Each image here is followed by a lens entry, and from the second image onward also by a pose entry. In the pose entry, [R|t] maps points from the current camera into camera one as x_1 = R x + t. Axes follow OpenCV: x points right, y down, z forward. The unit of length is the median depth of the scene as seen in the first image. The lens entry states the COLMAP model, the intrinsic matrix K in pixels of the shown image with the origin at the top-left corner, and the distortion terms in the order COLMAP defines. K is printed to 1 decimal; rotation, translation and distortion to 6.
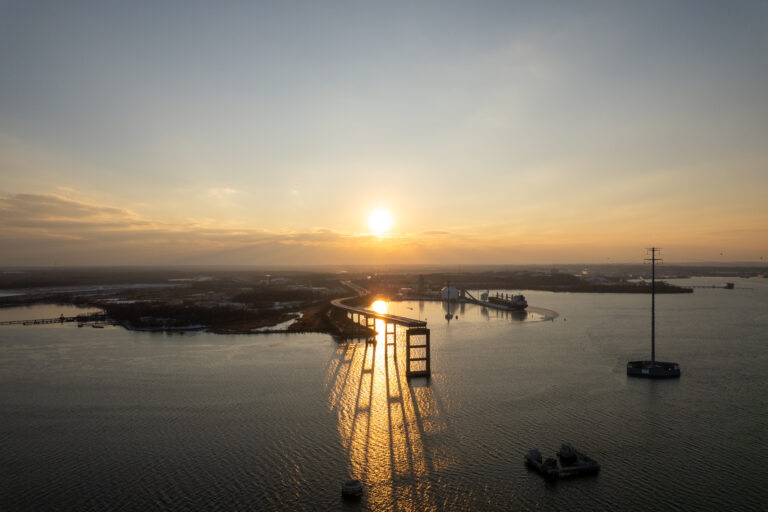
lens RADIAL K [[502.6, 0, 387.0], [0, 502.6, 263.2], [0, 0, 1]] dist [-0.081711, 0.076131]
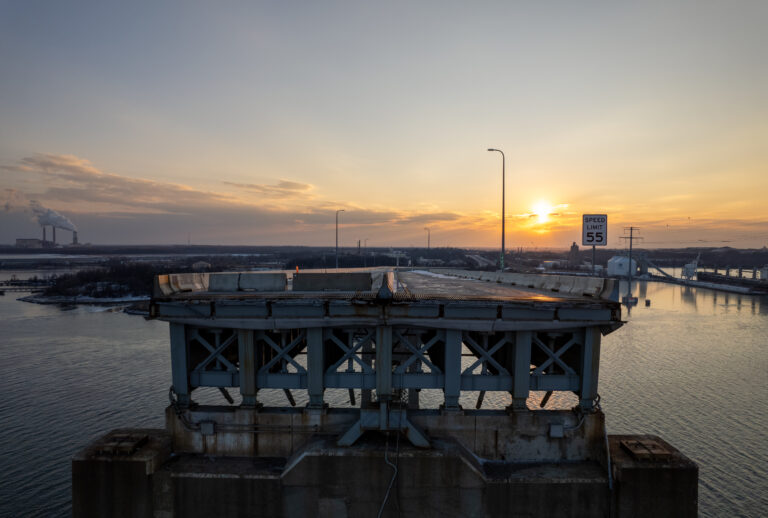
lens RADIAL K [[498.6, 0, 387.3], [0, 498.6, 264.5], [0, 0, 1]] dist [-0.082219, 0.077880]
pose [[0.956131, 0.019129, -0.292315, 0.030107], [-0.009515, 0.999367, 0.034275, 0.047416], [0.292786, -0.029990, 0.955708, 0.394713]]
